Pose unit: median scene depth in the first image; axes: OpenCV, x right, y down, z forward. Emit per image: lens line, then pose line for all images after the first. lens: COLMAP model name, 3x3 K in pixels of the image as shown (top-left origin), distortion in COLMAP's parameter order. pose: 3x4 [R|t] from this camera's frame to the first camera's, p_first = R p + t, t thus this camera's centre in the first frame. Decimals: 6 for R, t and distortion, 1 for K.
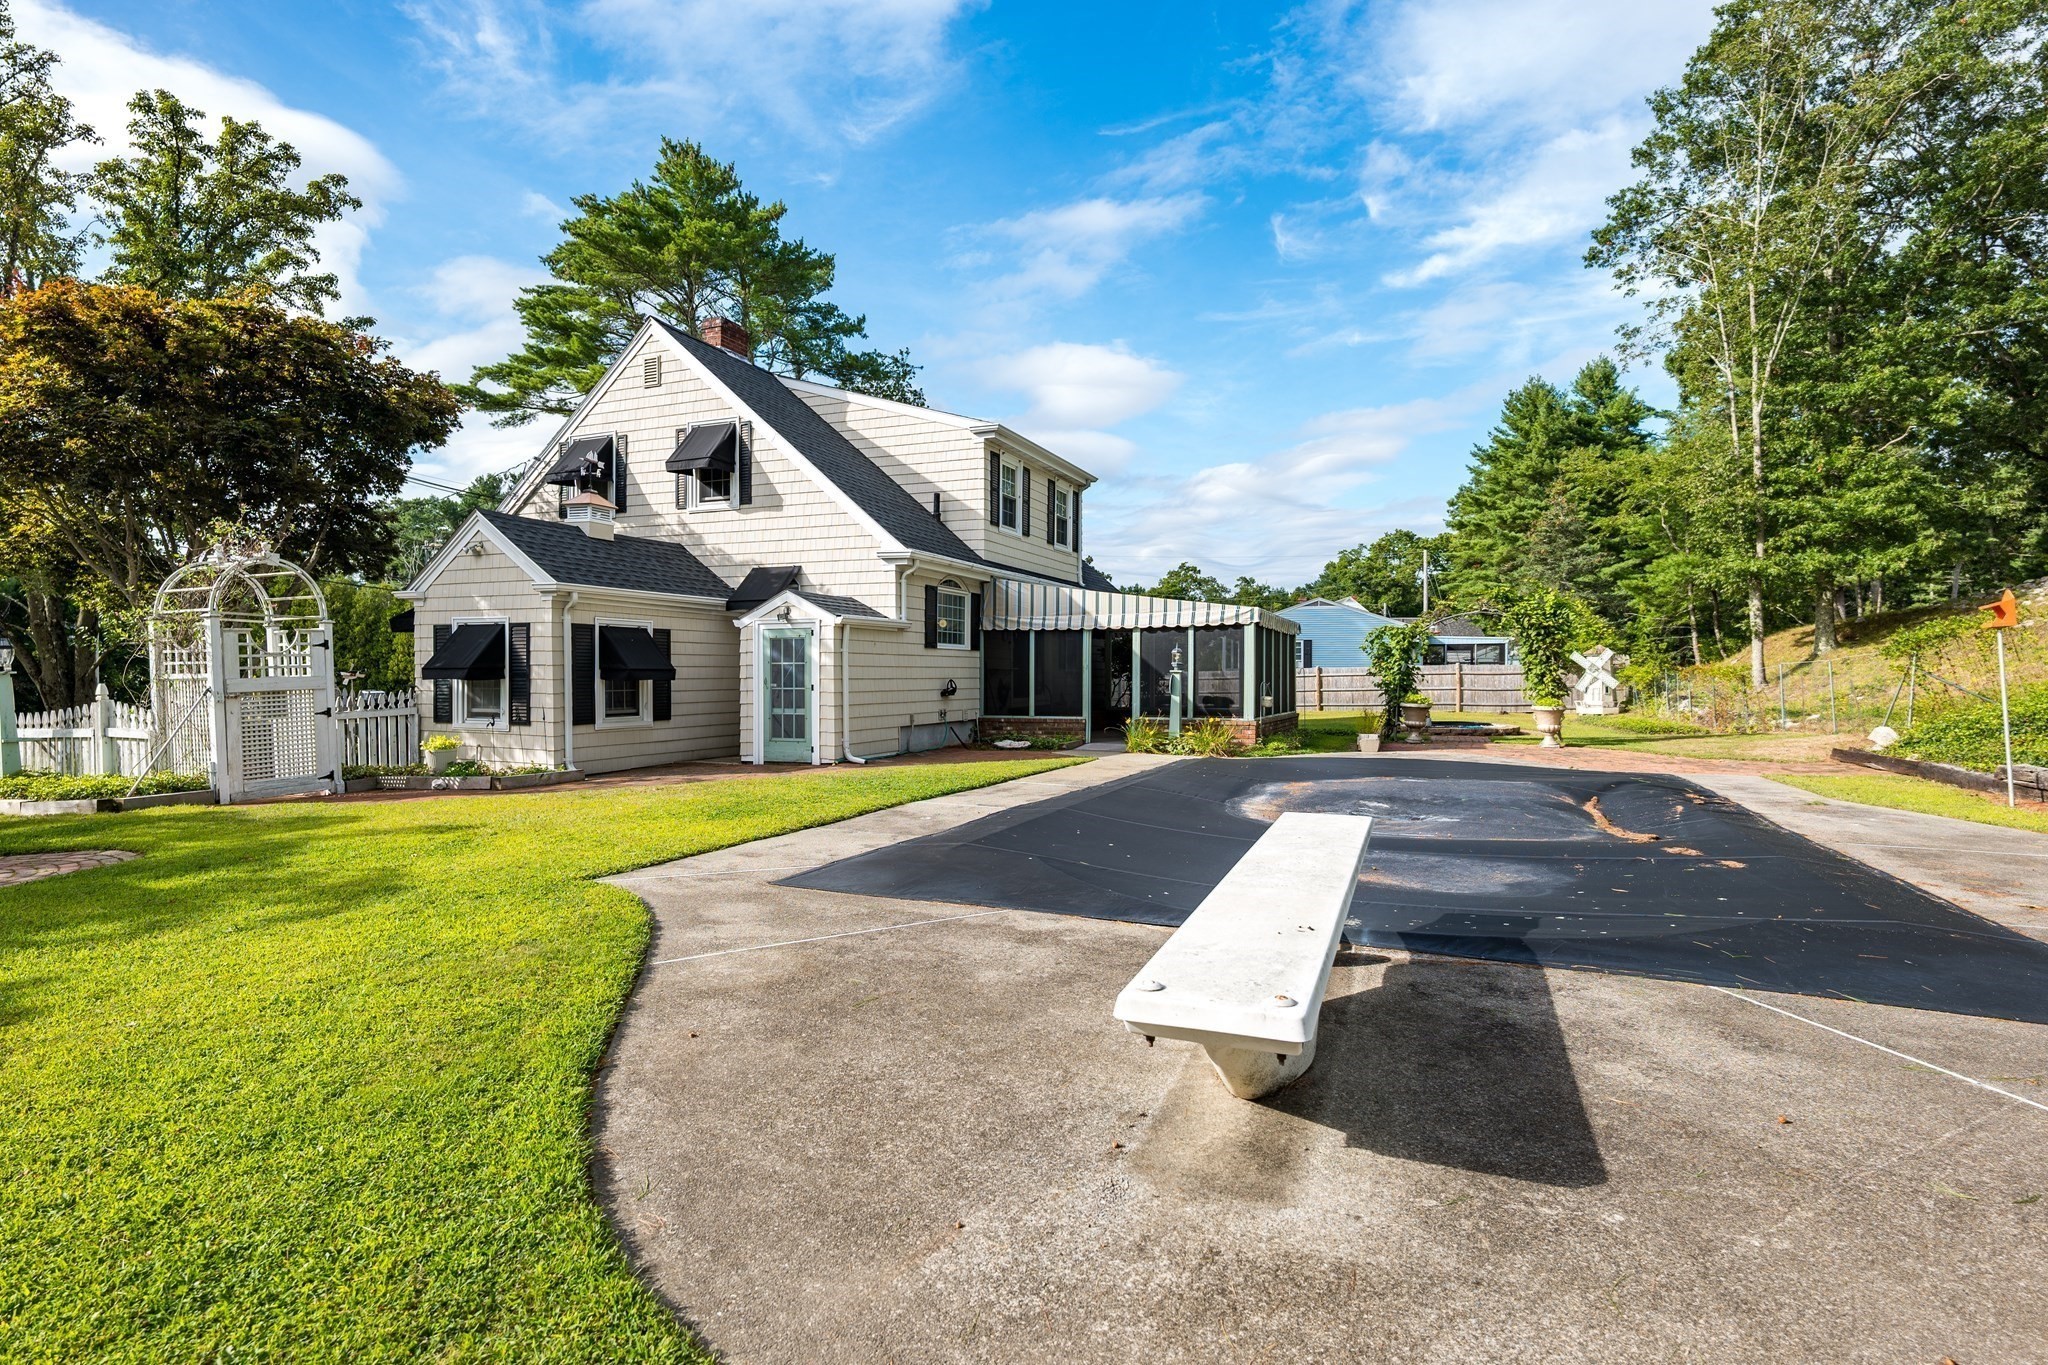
lens RADIAL K [[1003.9, 0, 1005.5], [0, 1003.9, 680.5], [0, 0, 1]] dist [0.001406, -0.002039]
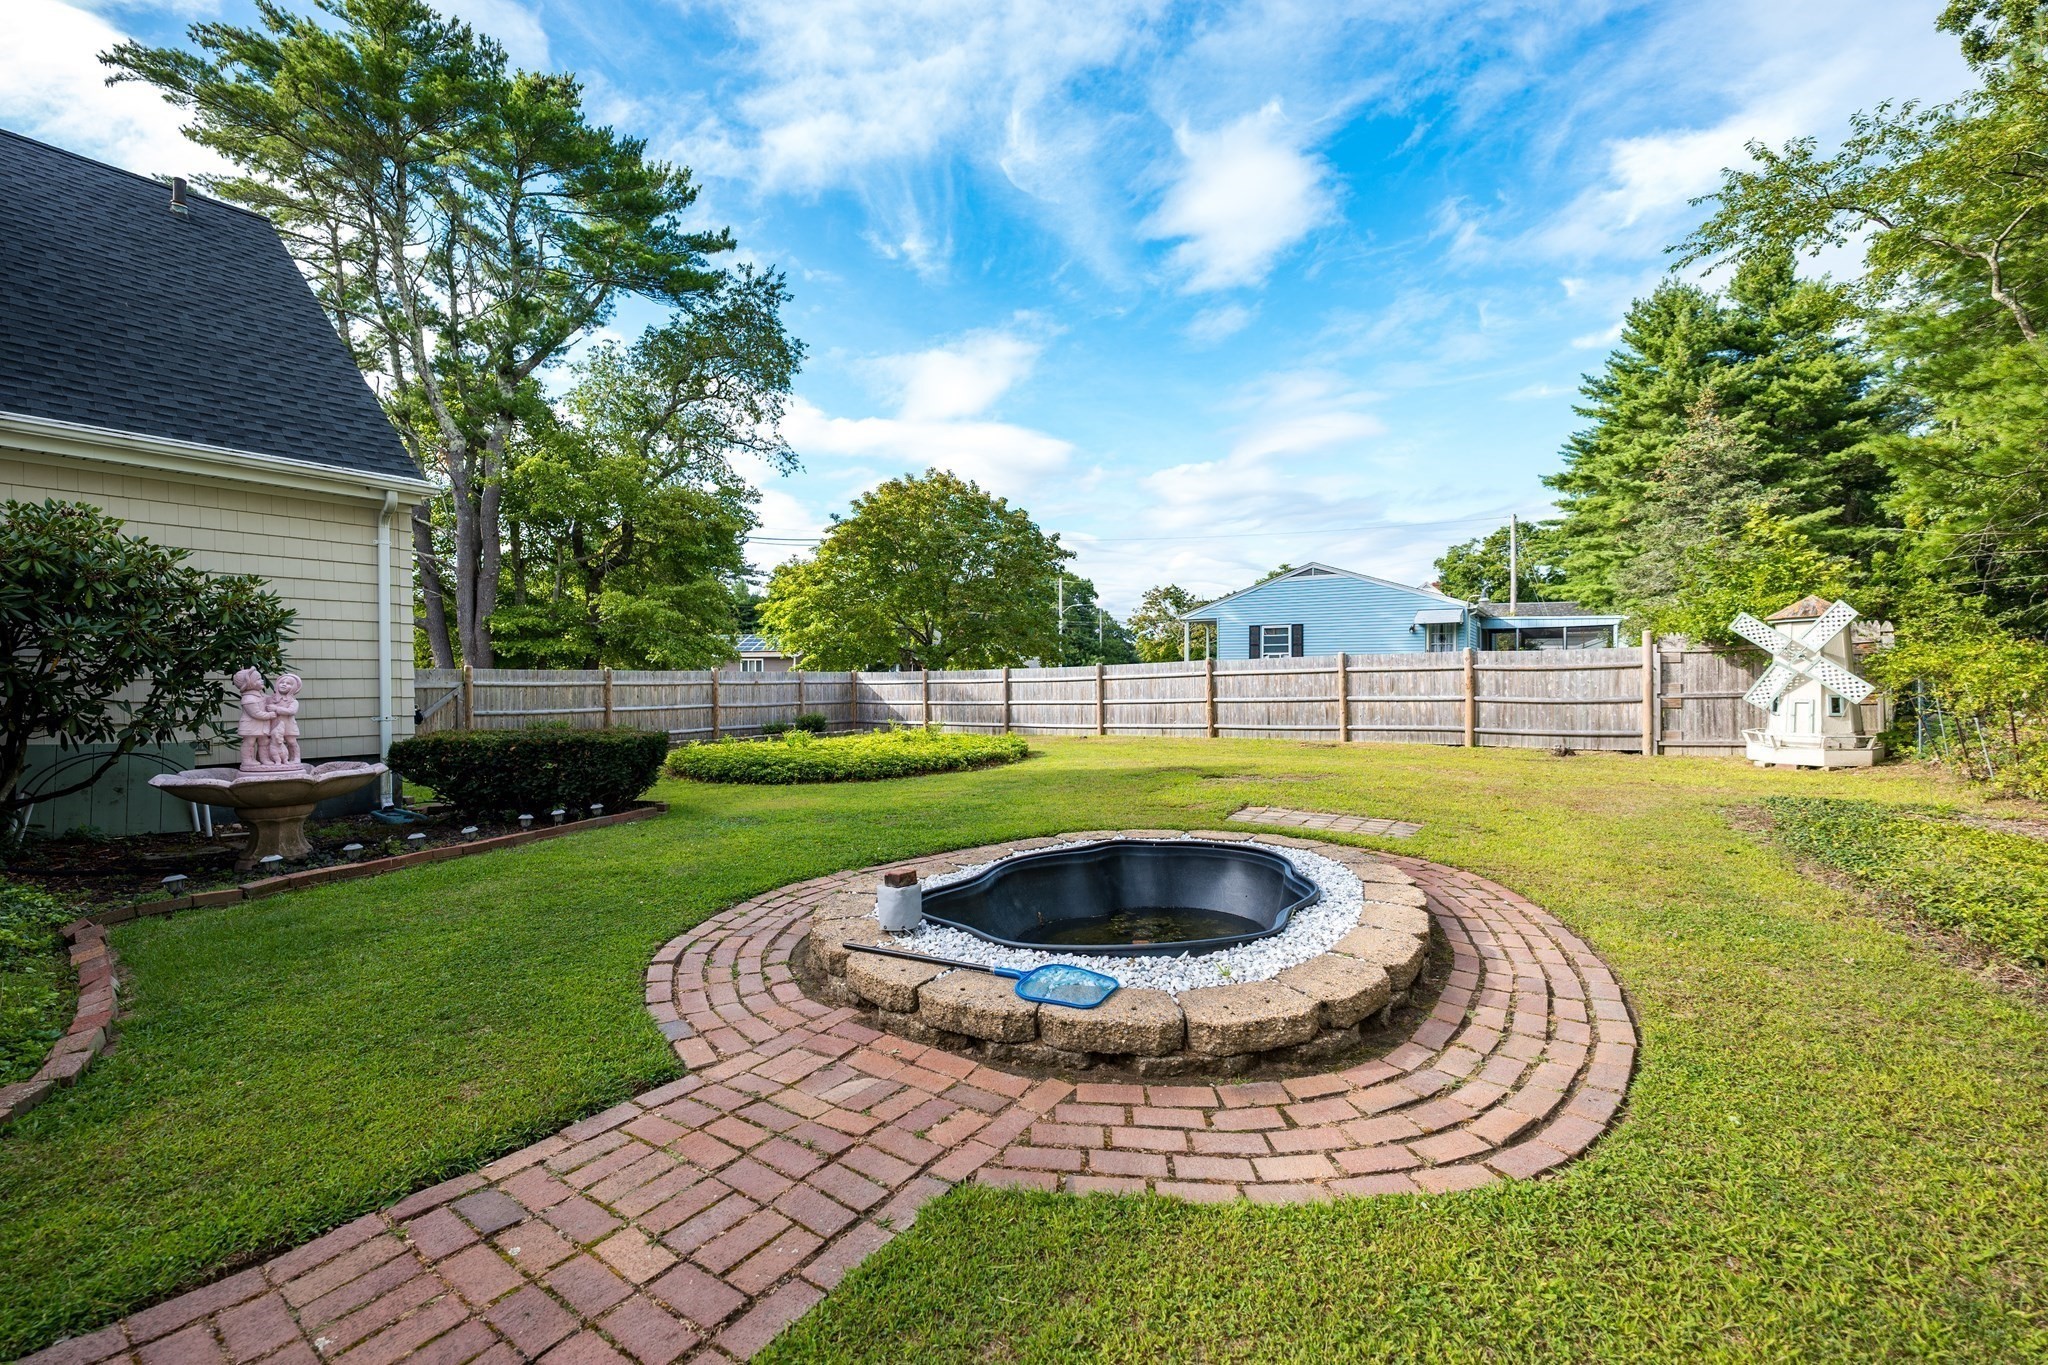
lens RADIAL K [[849.9, 0, 1030.4], [0, 849.9, 682.0], [0, 0, 1]] dist [0.002782, -0.000090]
pose [[0.985483, -0.002886, -0.169748, 0.299317], [0.002592, 0.999995, -0.001953, -0.000303], [0.169752, 0.001484, 0.985486, 0.536953]]
